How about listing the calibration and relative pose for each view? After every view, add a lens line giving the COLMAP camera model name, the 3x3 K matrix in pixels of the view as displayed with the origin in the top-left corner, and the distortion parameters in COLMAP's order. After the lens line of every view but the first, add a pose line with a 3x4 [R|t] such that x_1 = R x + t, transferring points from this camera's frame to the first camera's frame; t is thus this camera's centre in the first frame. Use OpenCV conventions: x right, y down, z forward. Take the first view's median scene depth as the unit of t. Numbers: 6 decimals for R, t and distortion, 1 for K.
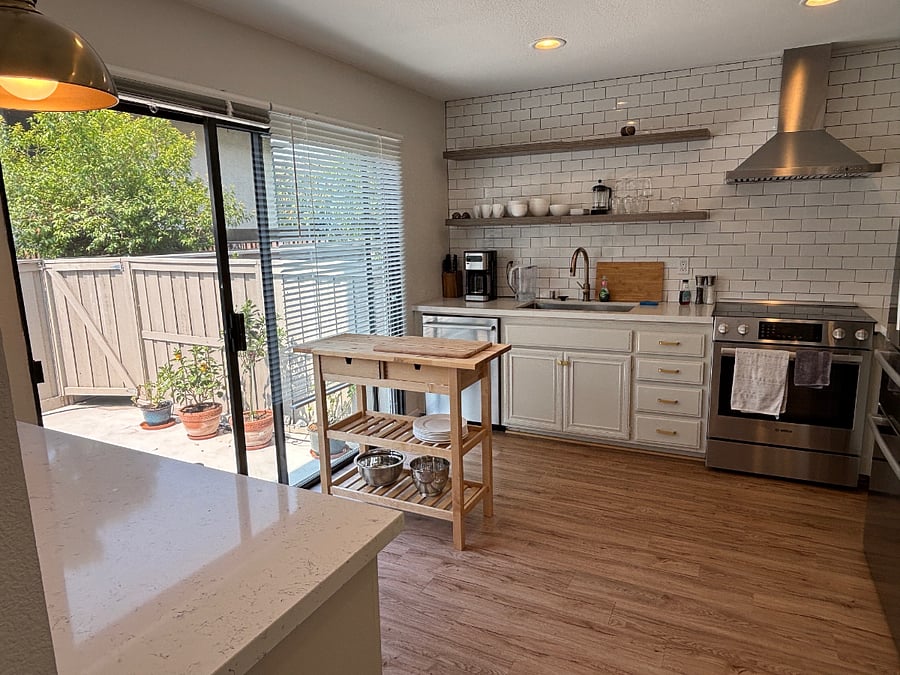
lens RADIAL K [[579.2, 0, 449.1], [0, 579.2, 336.5], [0, 0, 1]] dist [0.030739, -0.020370]
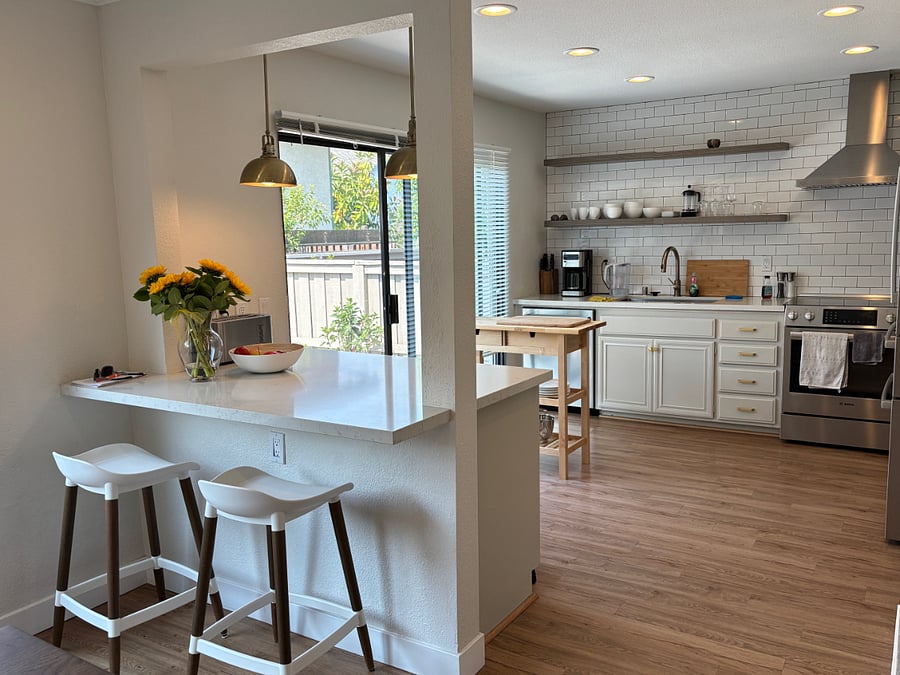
lens RADIAL K [[772.6, 0, 448.4], [0, 772.6, 336.3], [0, 0, 1]] dist [0.030296, 0.001529]
pose [[0.995821, 0.014003, -0.090251, -0.059675], [-0.018393, 0.998678, -0.047998, 0.098651], [0.089460, 0.049457, 0.994762, -0.508510]]
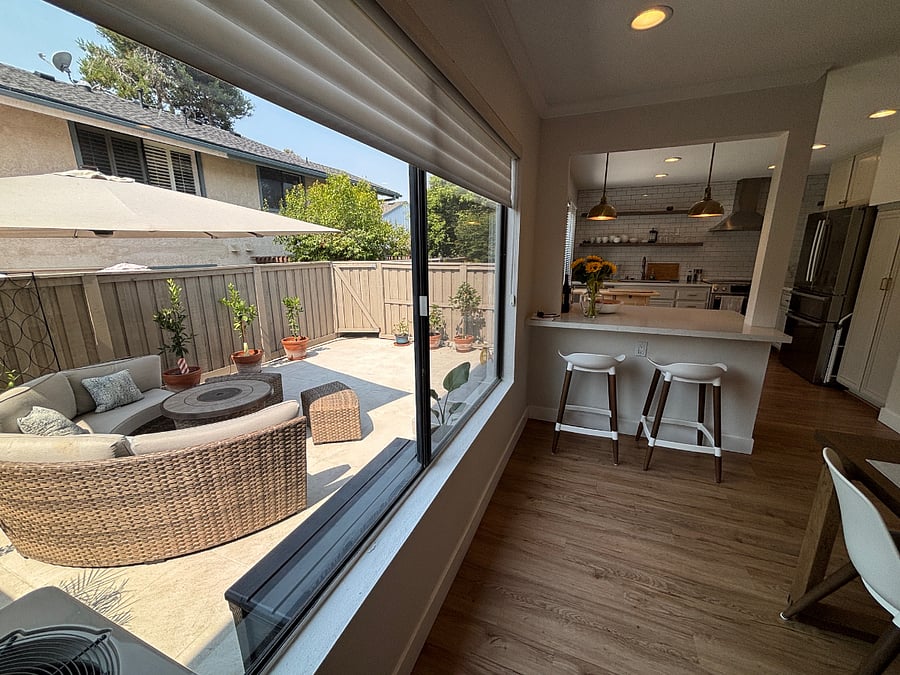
lens RADIAL K [[363.7, 0, 453.7], [0, 363.7, 337.5], [0, 0, 1]] dist [-0.003127, 0.000079]
pose [[0.996543, -0.001597, 0.083059, -0.710753], [-0.002285, 0.998910, 0.046614, 0.113411], [-0.083043, -0.046643, 0.995454, -0.446490]]
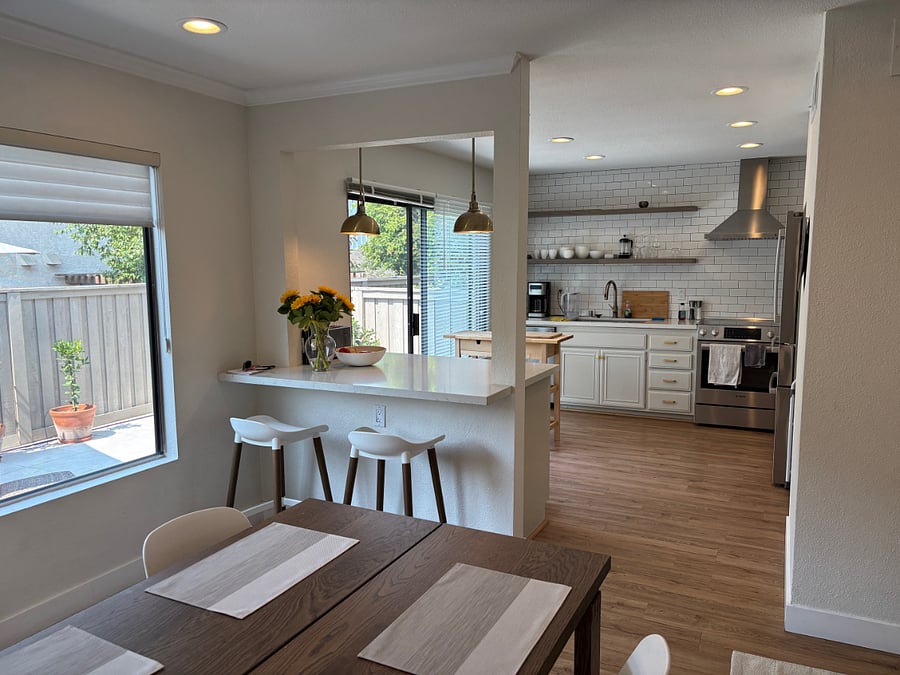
lens RADIAL K [[685.8, 0, 452.9], [0, 685.8, 338.8], [0, 0, 1]] dist [0.057605, -0.049291]
pose [[0.999731, 0.018462, 0.014039, -0.202265], [-0.017370, 0.997086, -0.074280, 0.134579], [-0.015370, 0.074016, 0.997139, -0.740558]]
